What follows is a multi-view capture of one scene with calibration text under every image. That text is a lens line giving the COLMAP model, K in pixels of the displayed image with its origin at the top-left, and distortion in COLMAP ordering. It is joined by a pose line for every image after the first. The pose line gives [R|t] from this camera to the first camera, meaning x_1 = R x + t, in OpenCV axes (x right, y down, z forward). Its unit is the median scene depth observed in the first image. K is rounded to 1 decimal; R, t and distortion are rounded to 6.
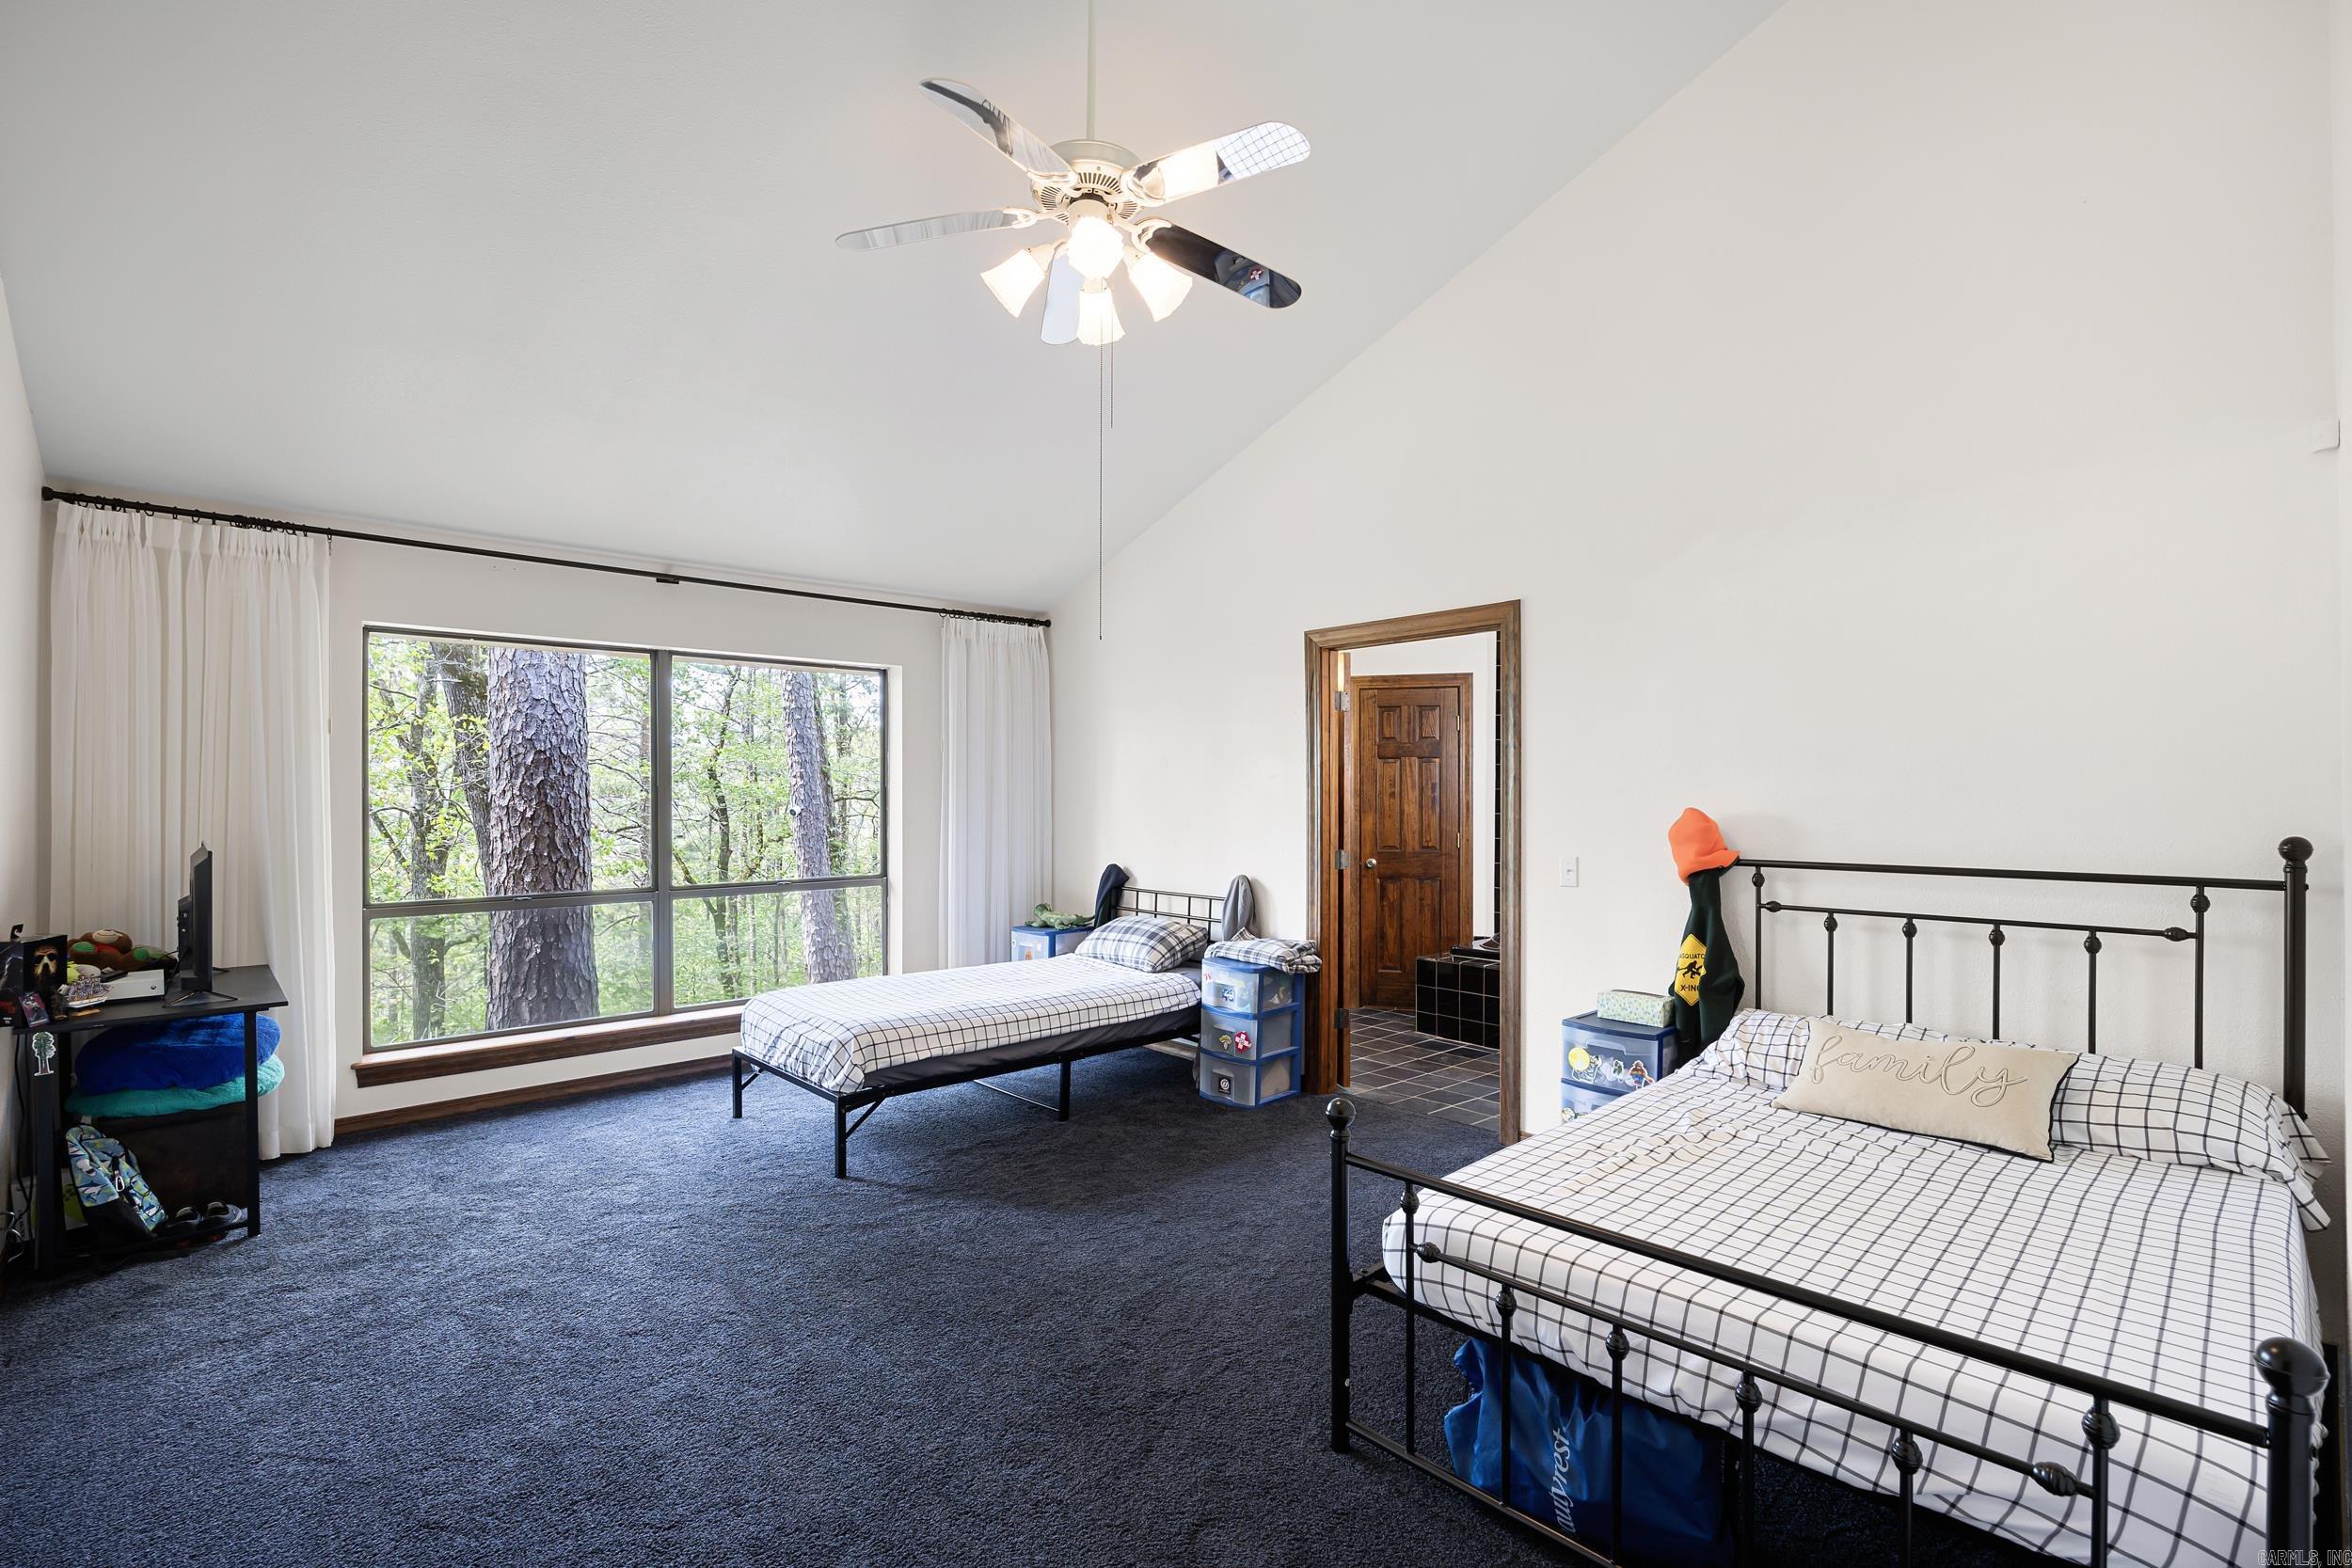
lens RADIAL K [[1066.2, 0, 1173.6], [0, 1066.2, 780.8], [0, 0, 1]] dist [-0.010515, -0.000080]
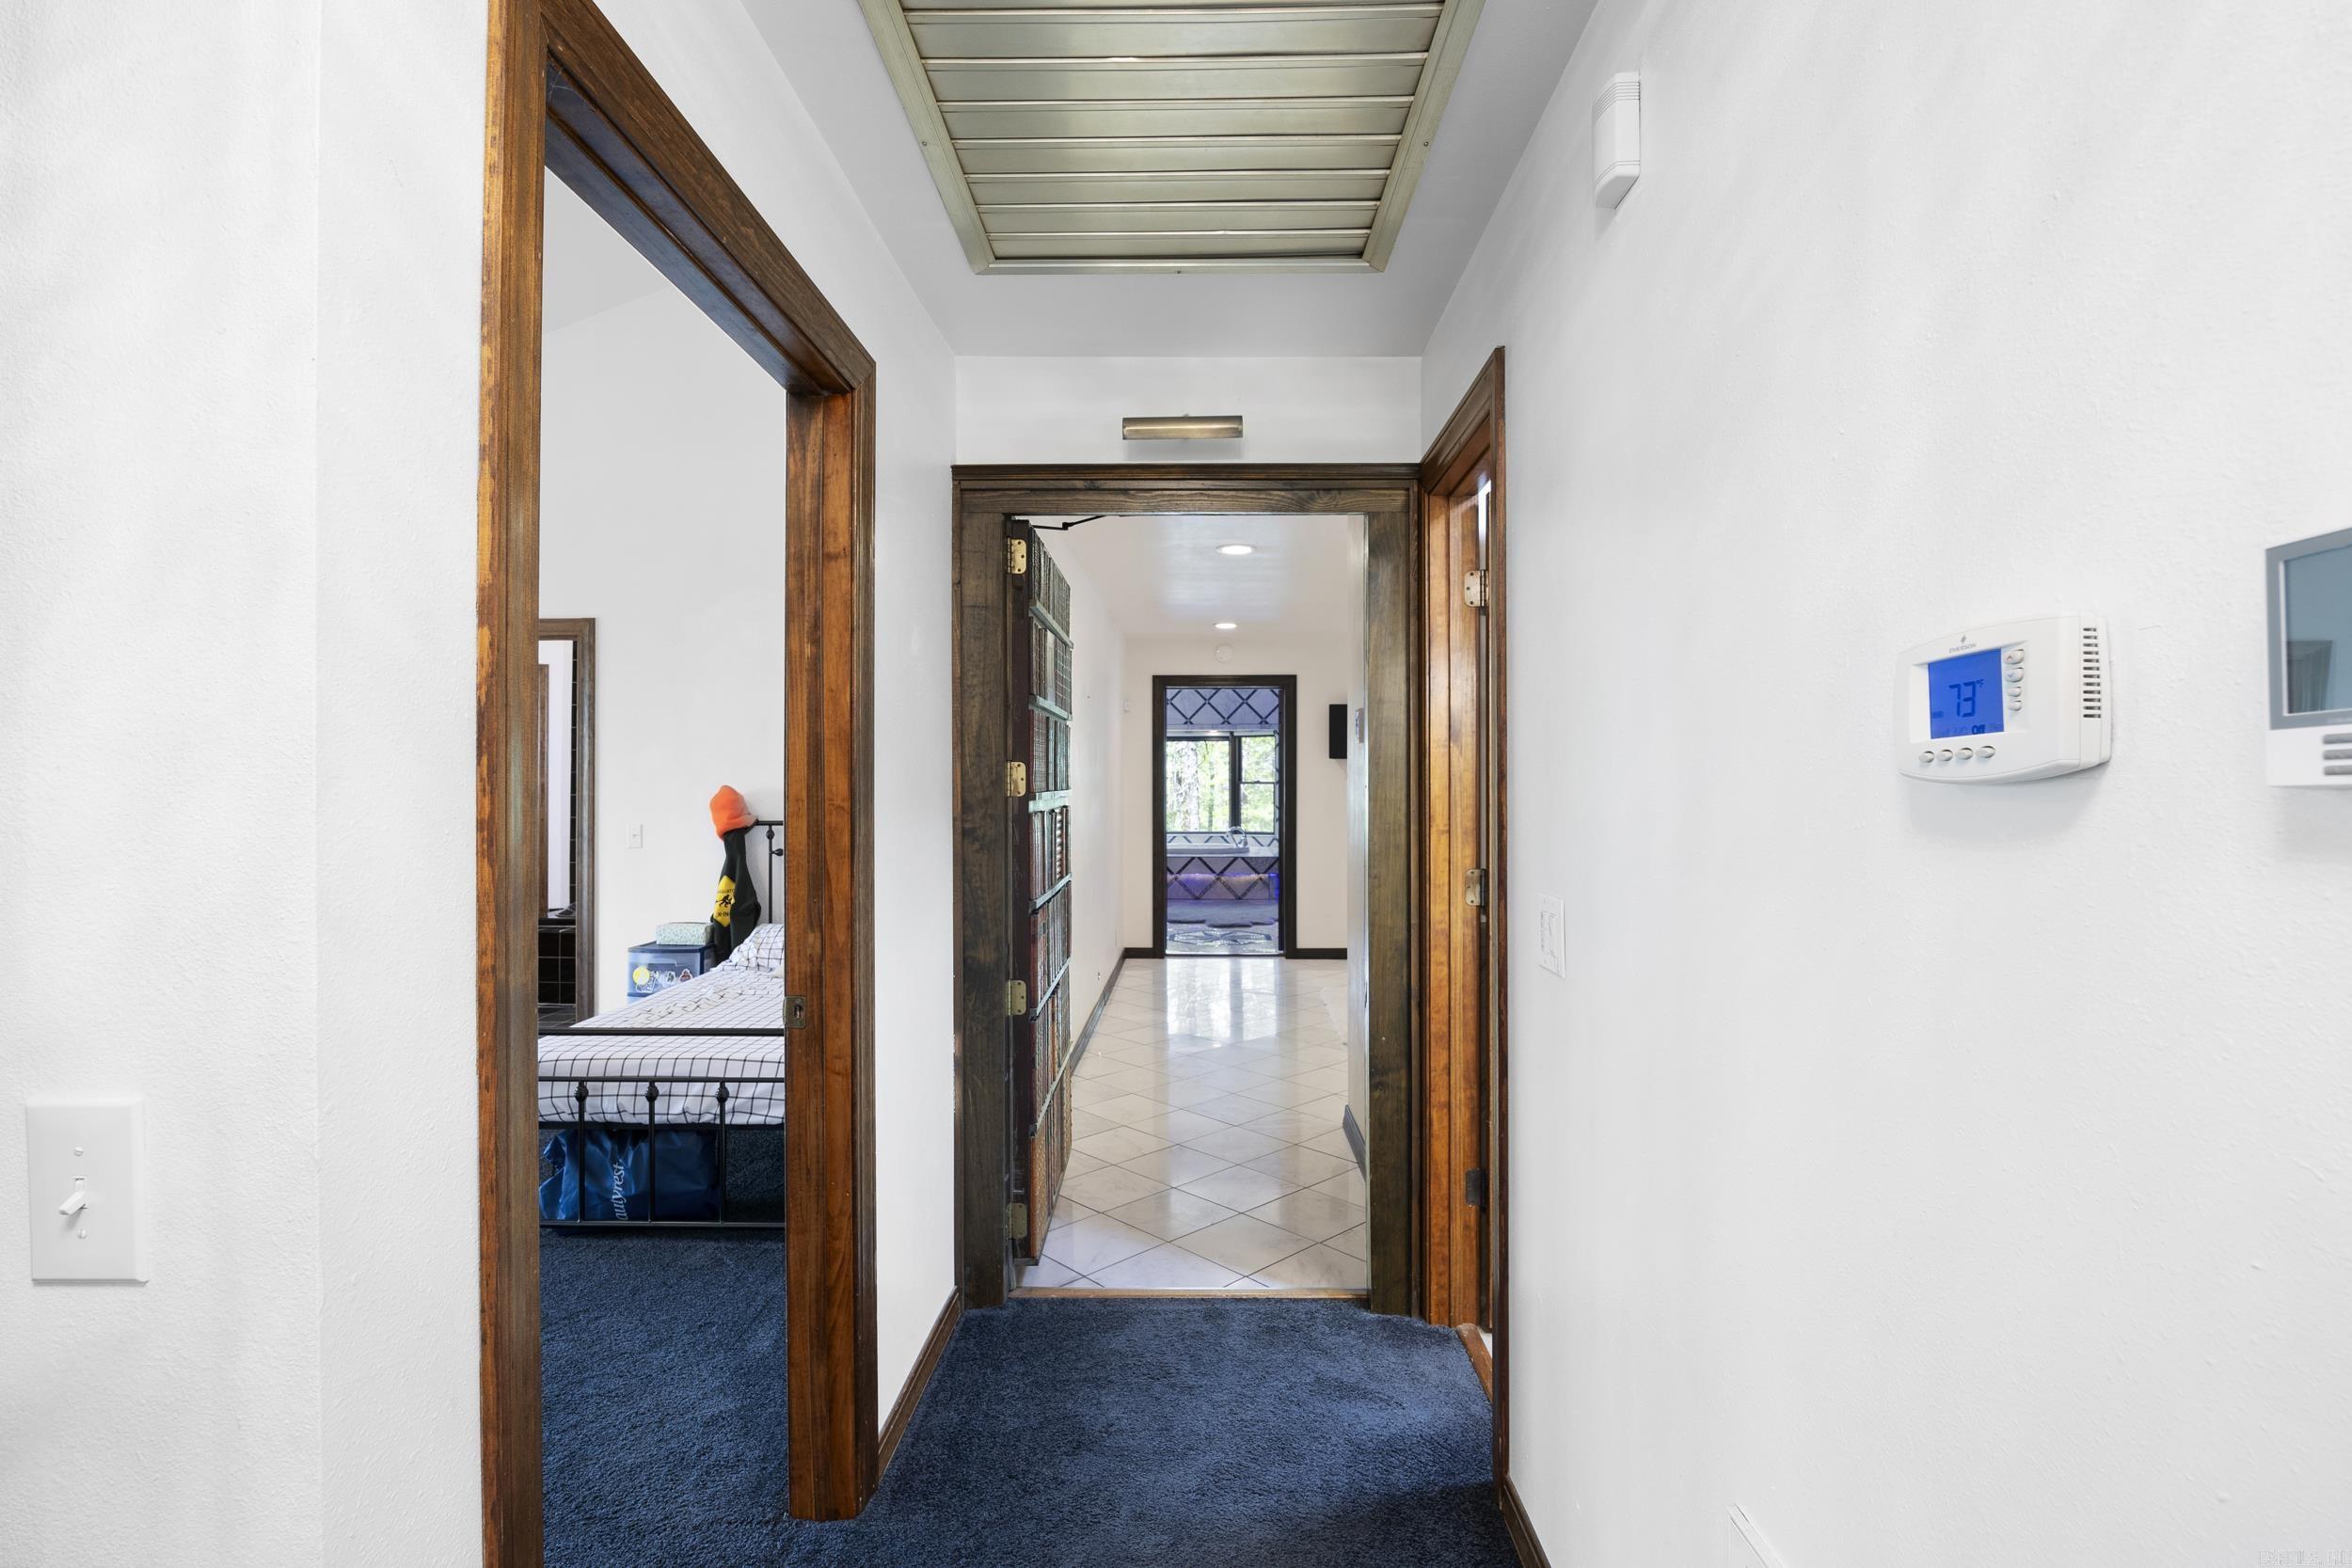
lens RADIAL K [[1066.2, 0, 1173.6], [0, 1066.2, 780.8], [0, 0, 1]] dist [-0.010515, -0.000080]
pose [[0.689102, -0.001946, 0.724662, -0.124987], [-0.009084, 0.999895, 0.011323, -0.001874], [-0.724607, -0.014386, 0.689012, -0.401988]]
